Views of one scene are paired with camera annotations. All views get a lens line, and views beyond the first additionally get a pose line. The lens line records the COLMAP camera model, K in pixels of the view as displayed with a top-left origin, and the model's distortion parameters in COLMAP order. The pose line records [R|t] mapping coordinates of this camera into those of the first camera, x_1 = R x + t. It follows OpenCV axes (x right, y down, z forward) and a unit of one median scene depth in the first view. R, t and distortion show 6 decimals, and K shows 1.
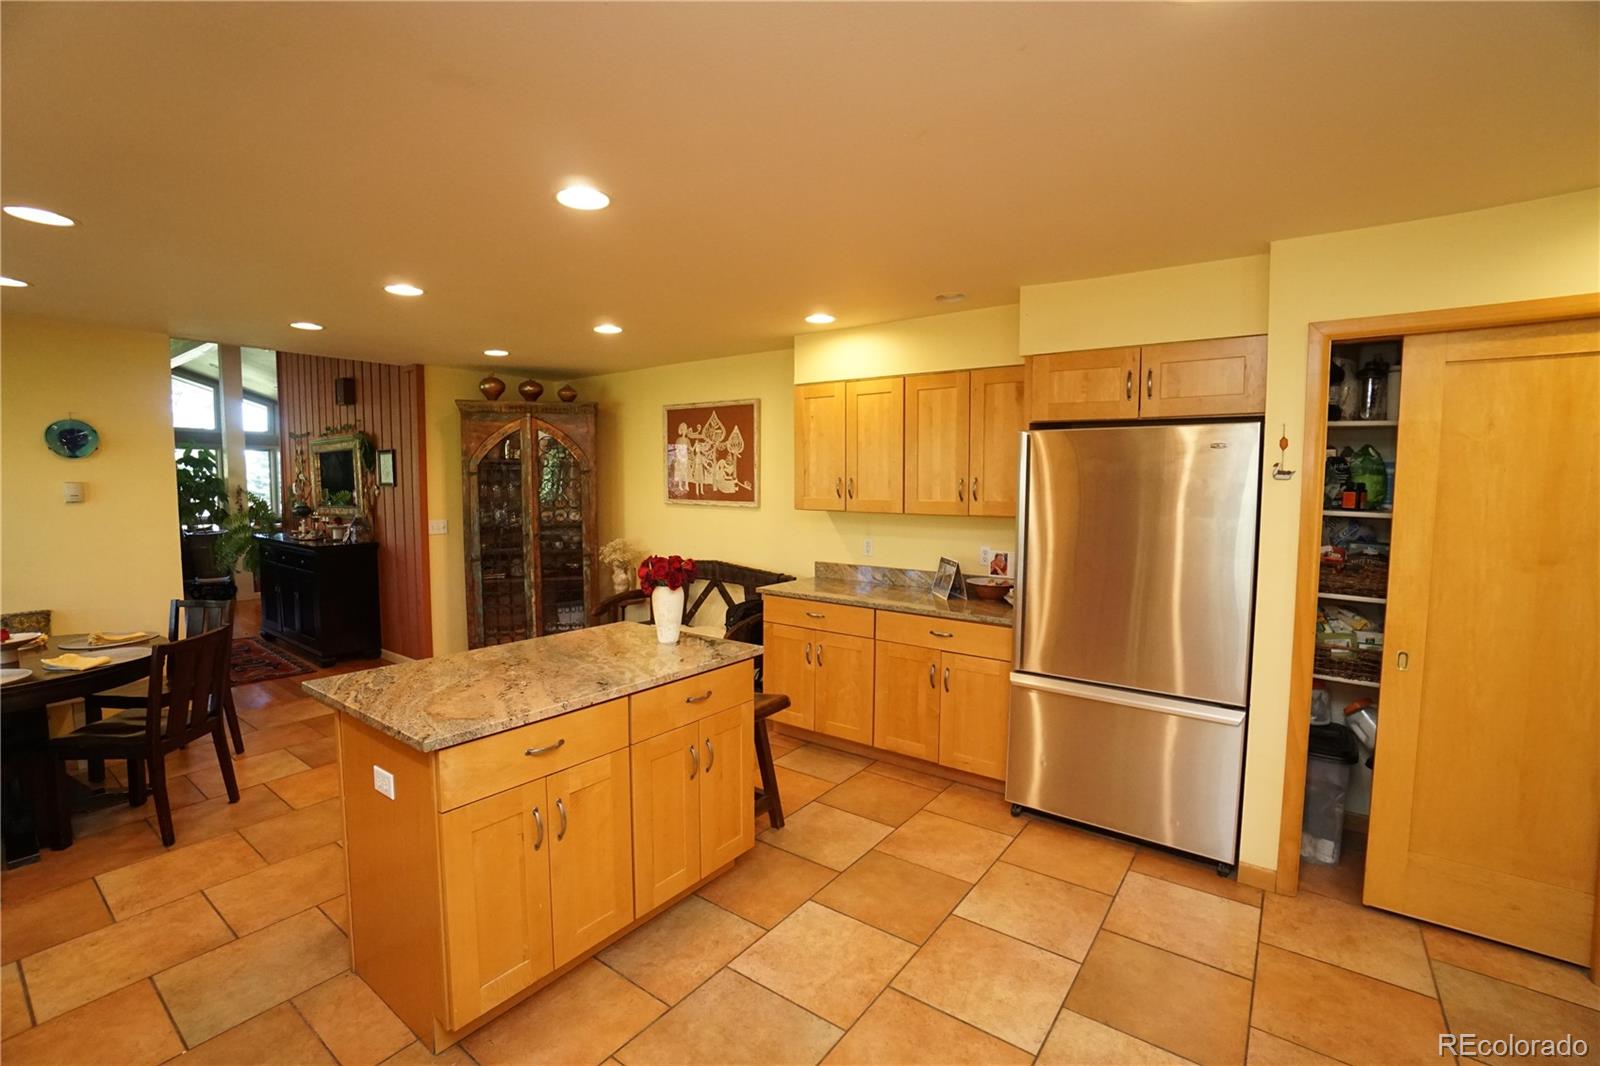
lens RADIAL K [[701.6, 0, 787.6], [0, 701.6, 529.1], [0, 0, 1]] dist [-0.066734, 0.024001]
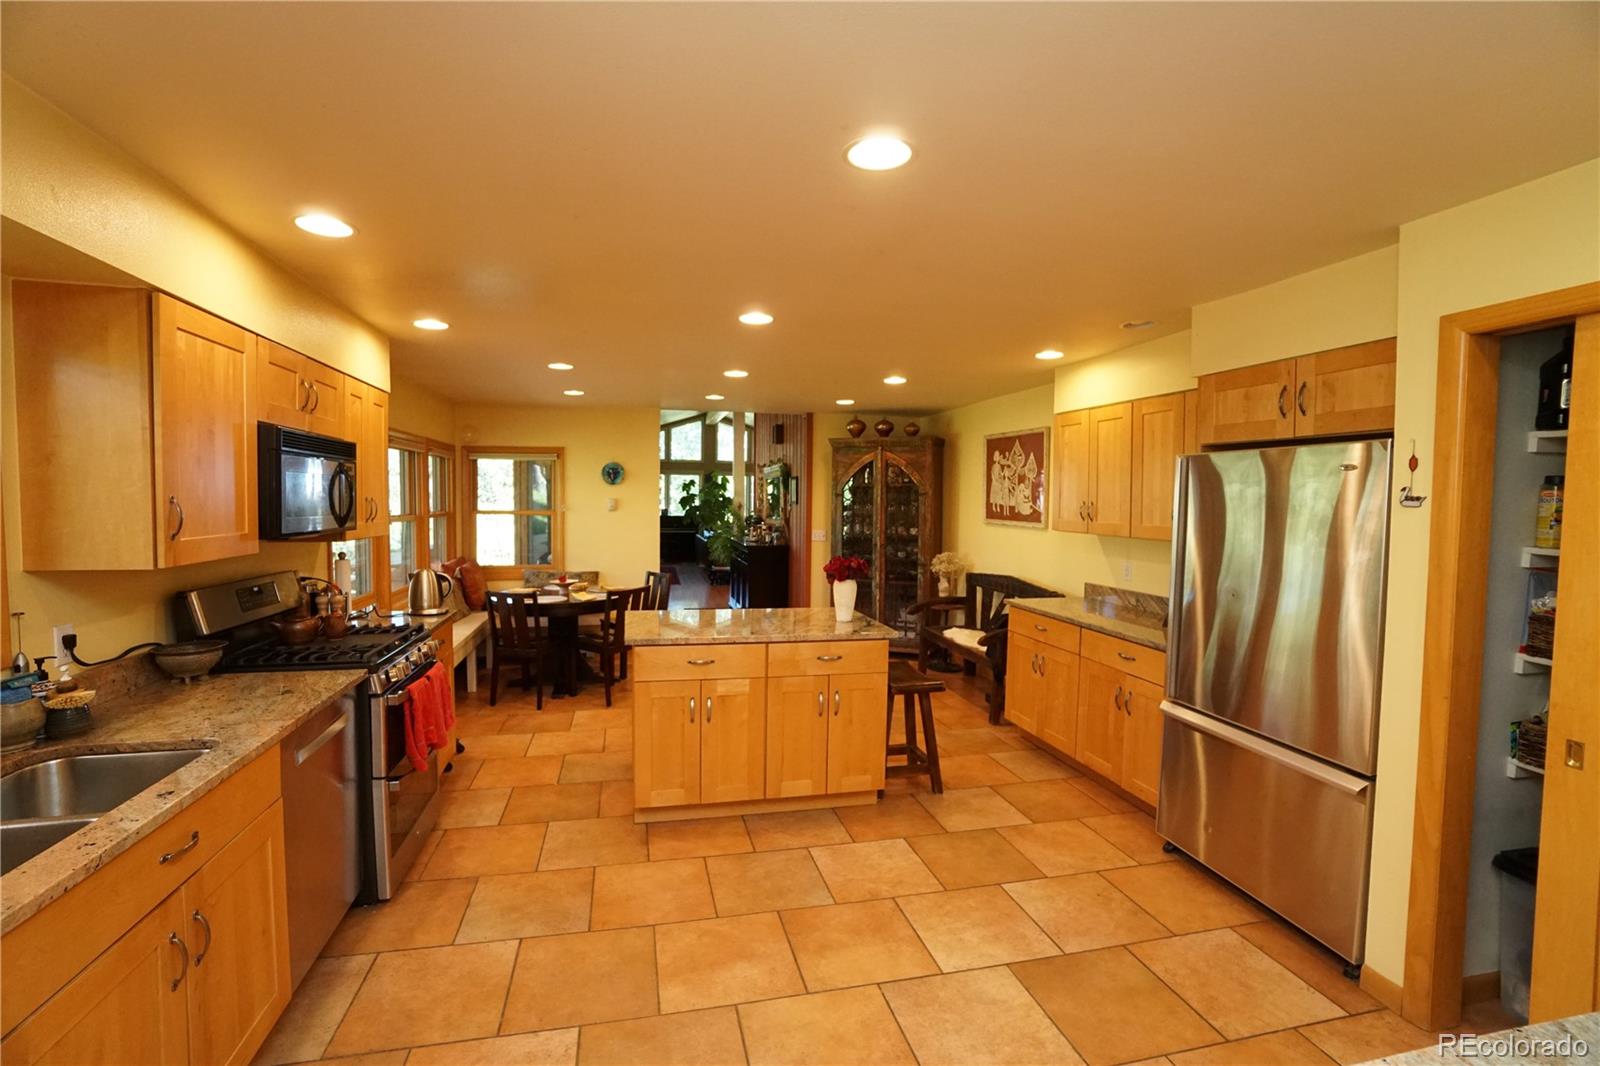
lens RADIAL K [[701.6, 0, 787.6], [0, 701.6, 529.1], [0, 0, 1]] dist [-0.066734, 0.024001]
pose [[0.761322, 0.034594, -0.647451, 0.425977], [-0.053979, 0.998491, -0.010122, 0.002357], [0.646124, 0.042655, 0.762040, -0.072566]]
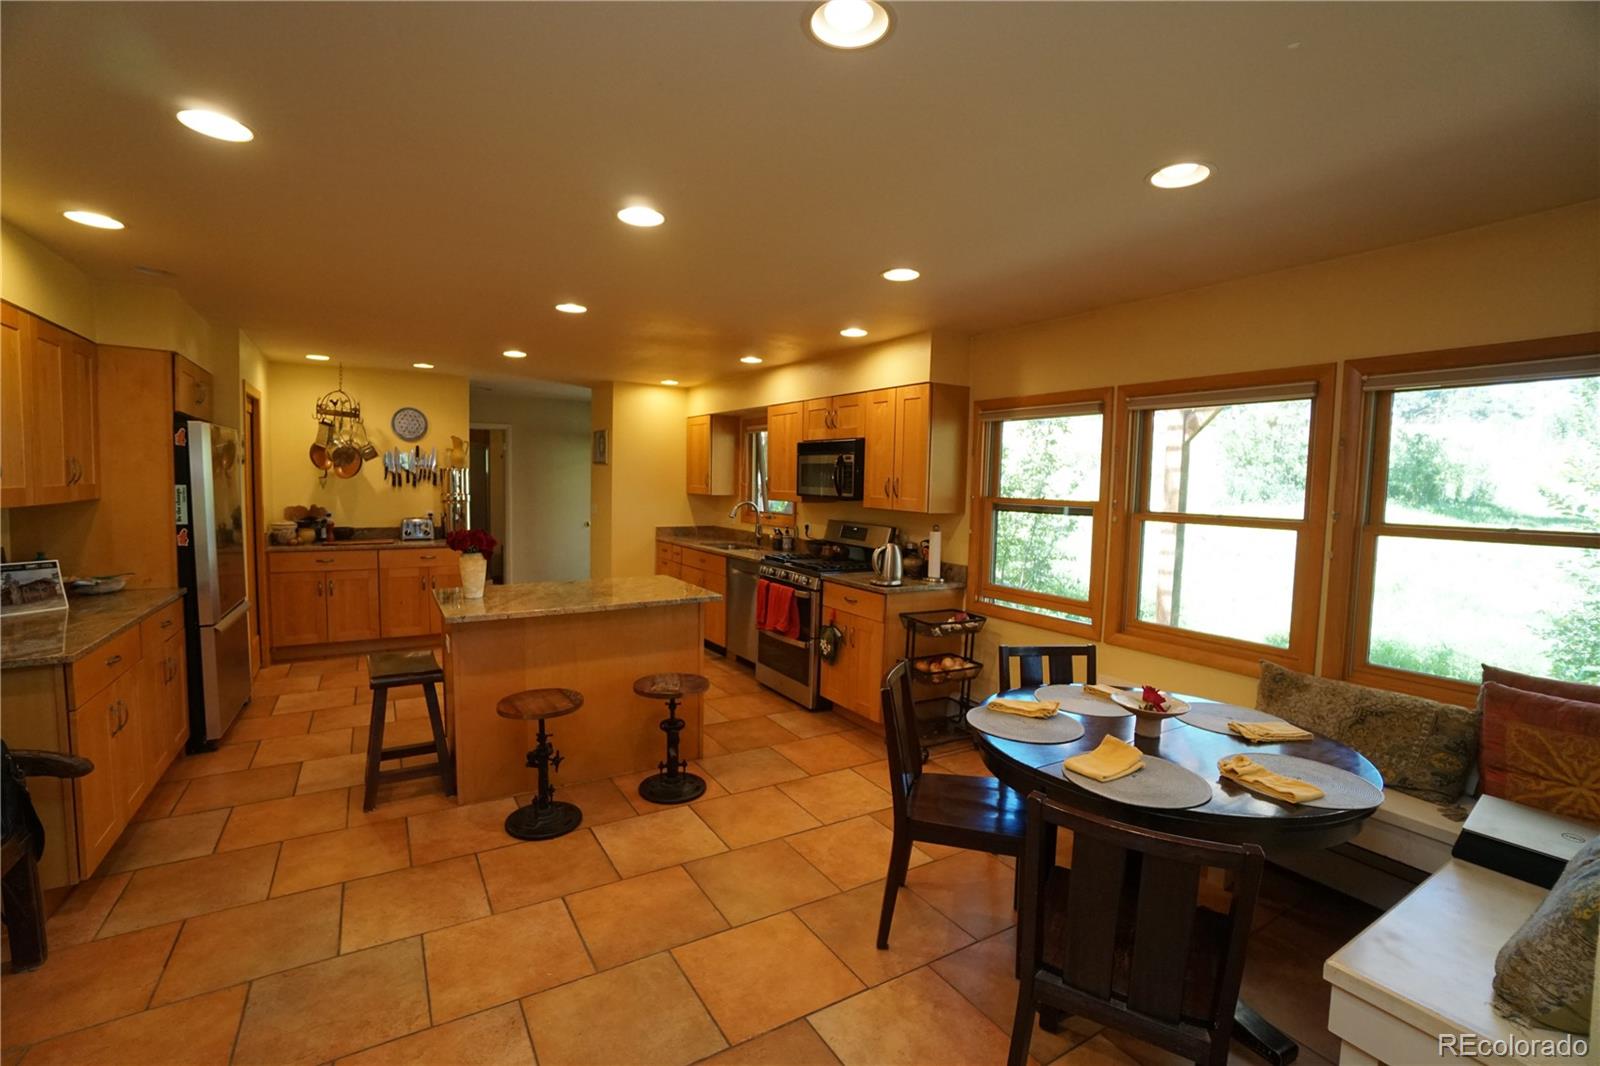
lens RADIAL K [[701.6, 0, 787.6], [0, 701.6, 529.1], [0, 0, 1]] dist [-0.066734, 0.024001]
pose [[-0.926404, -0.046686, 0.373625, -0.793916], [0.005133, 0.990625, 0.136511, -0.087989], [-0.376496, 0.128382, -0.917480, 1.323136]]
